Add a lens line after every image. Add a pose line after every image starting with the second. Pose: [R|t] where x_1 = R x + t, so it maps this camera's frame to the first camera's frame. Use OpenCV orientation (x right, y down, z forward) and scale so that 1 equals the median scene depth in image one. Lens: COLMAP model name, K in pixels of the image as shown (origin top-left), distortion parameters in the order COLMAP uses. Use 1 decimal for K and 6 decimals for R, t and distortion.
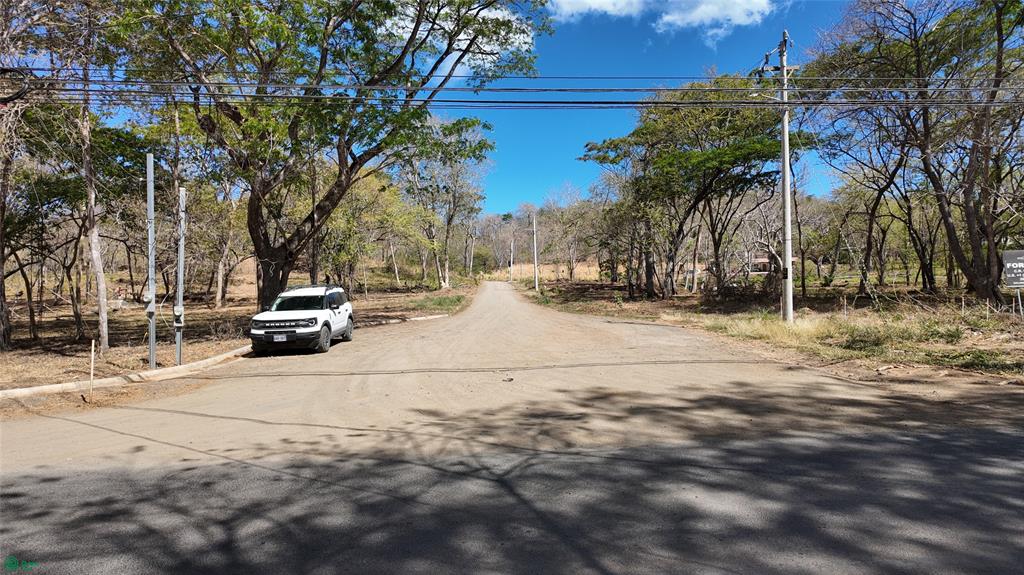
lens RADIAL K [[580.0, 0, 512.0], [0, 580.0, 287.5], [0, 0, 1]] dist [0.003627, 0.000421]
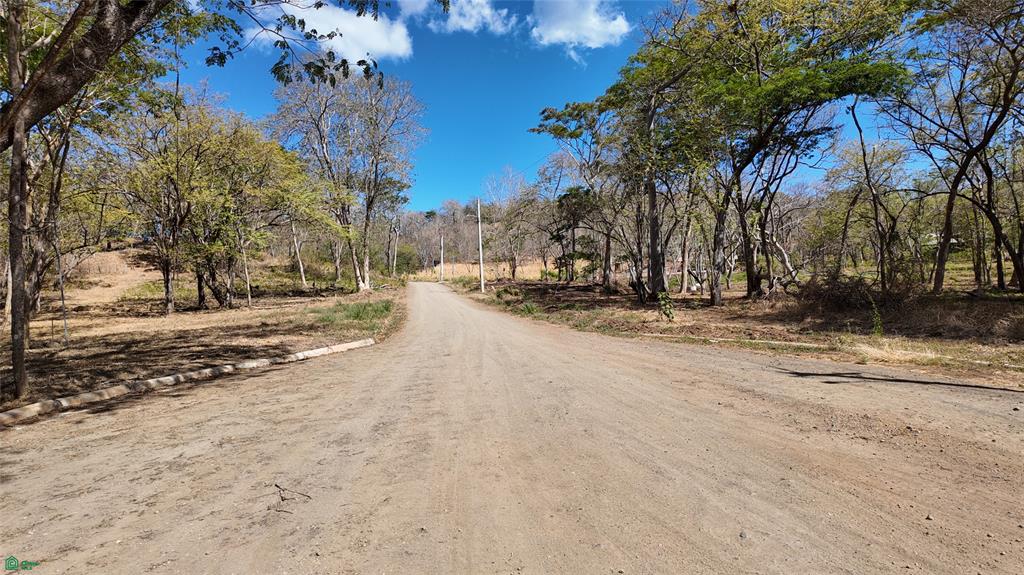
lens RADIAL K [[580.0, 0, 512.0], [0, 580.0, 287.5], [0, 0, 1]] dist [0.003627, 0.000421]
pose [[0.990761, -0.008079, 0.135382, -0.022425], [0.008391, 0.999963, -0.001731, 0.000098], [-0.135363, 0.002851, 0.990792, 0.182355]]
